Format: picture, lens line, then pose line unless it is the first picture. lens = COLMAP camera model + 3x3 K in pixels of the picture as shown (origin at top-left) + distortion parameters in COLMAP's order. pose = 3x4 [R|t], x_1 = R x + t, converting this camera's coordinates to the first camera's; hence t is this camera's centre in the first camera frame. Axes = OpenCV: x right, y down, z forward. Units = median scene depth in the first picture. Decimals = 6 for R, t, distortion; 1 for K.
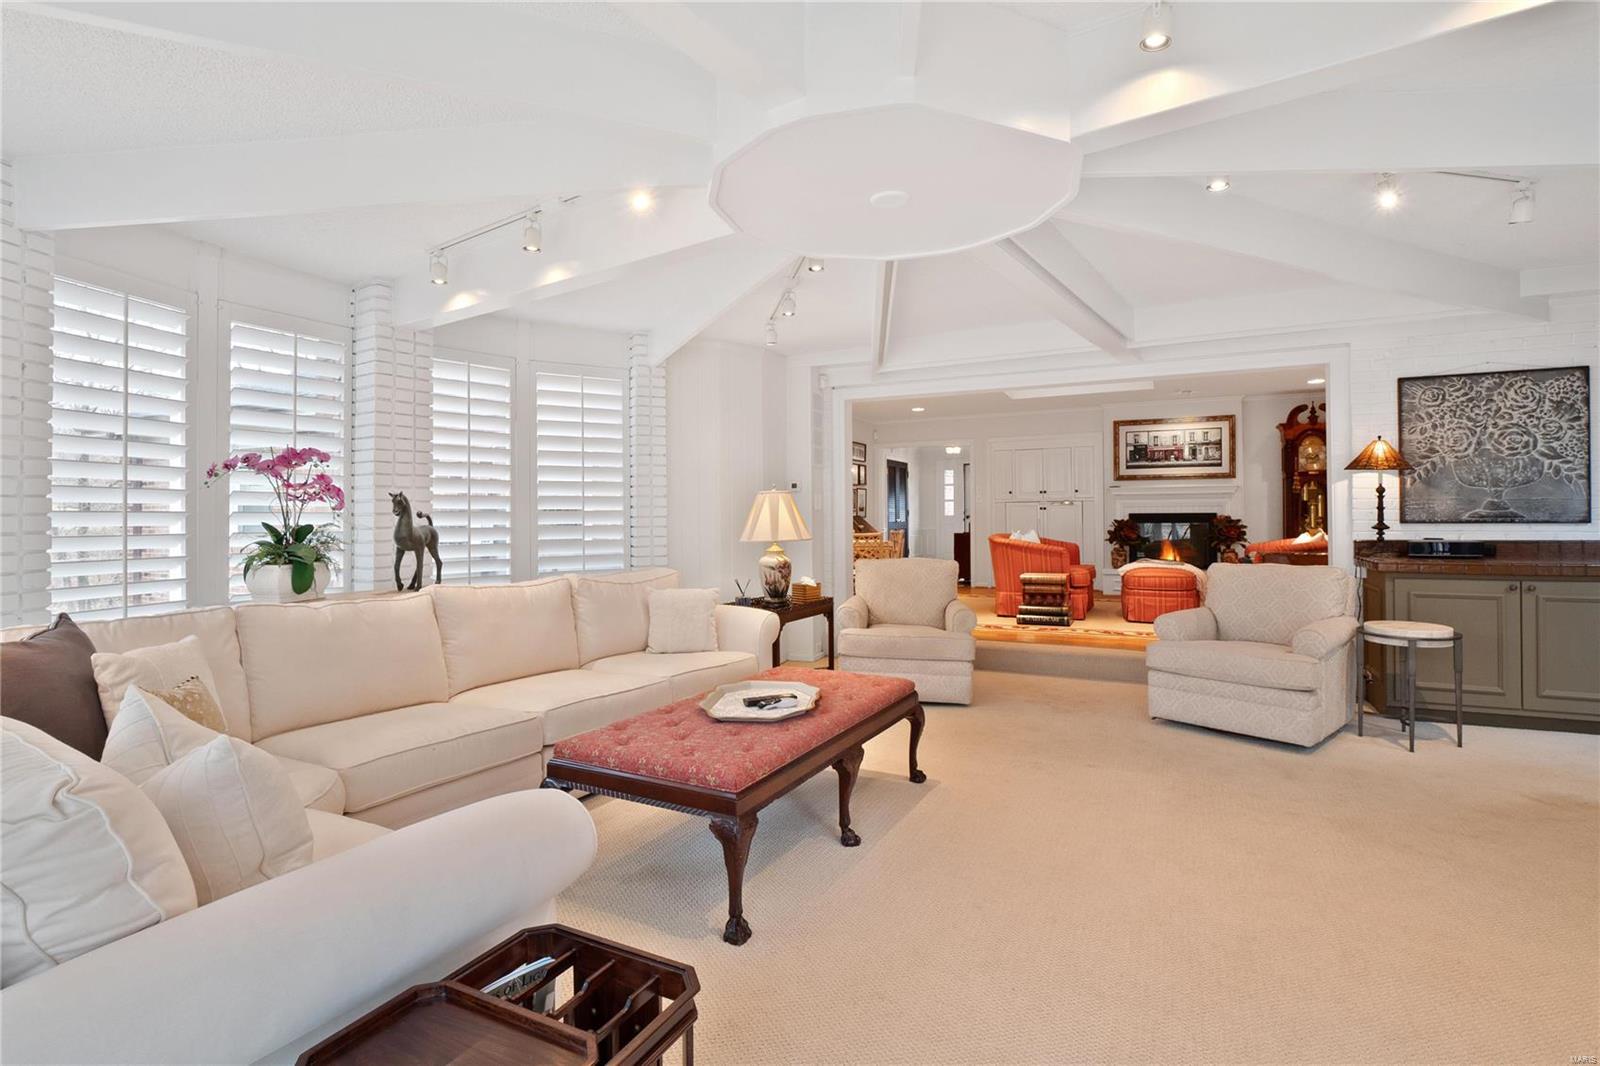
lens RADIAL K [[776.9, 0, 796.1], [0, 776.9, 530.6], [0, 0, 1]] dist [-0.003990, -0.001317]
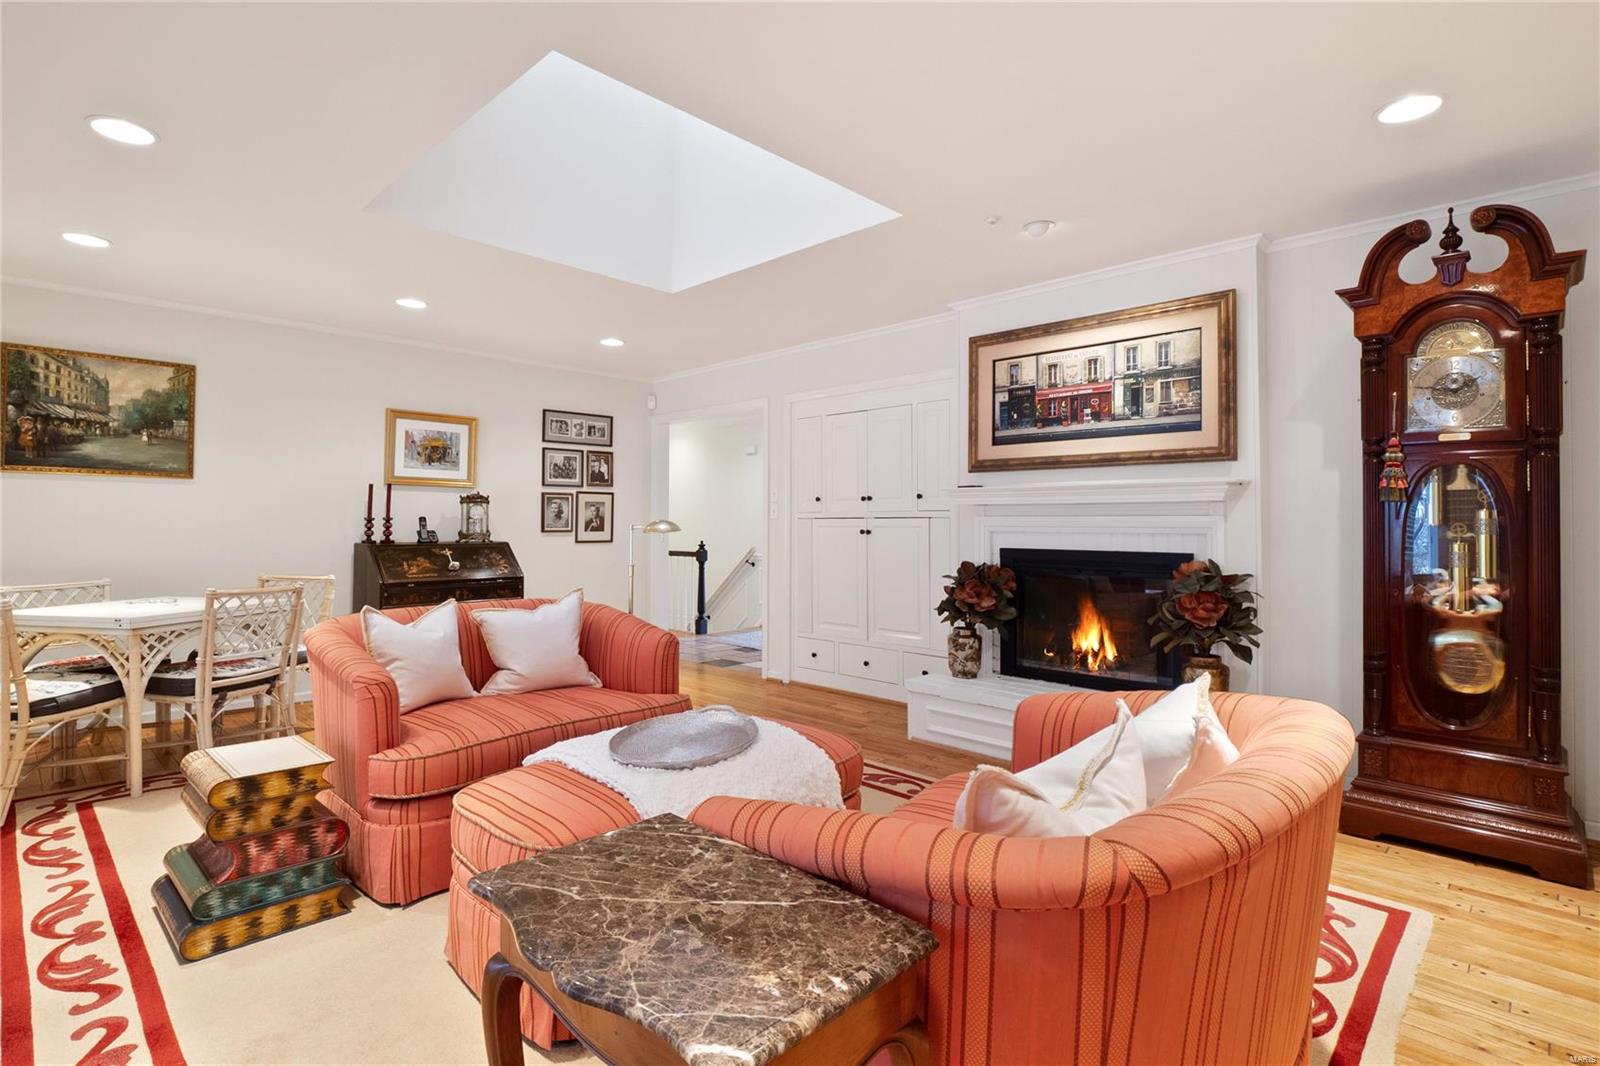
lens RADIAL K [[776.9, 0, 810.3], [0, 776.9, 518.5], [0, 0, 1]] dist [-0.003990, -0.001317]
pose [[0.958855, 0.002918, -0.283880, 0.466602], [-0.007973, 0.999830, -0.016652, -0.031918], [0.283783, 0.018230, 0.958715, 0.578574]]
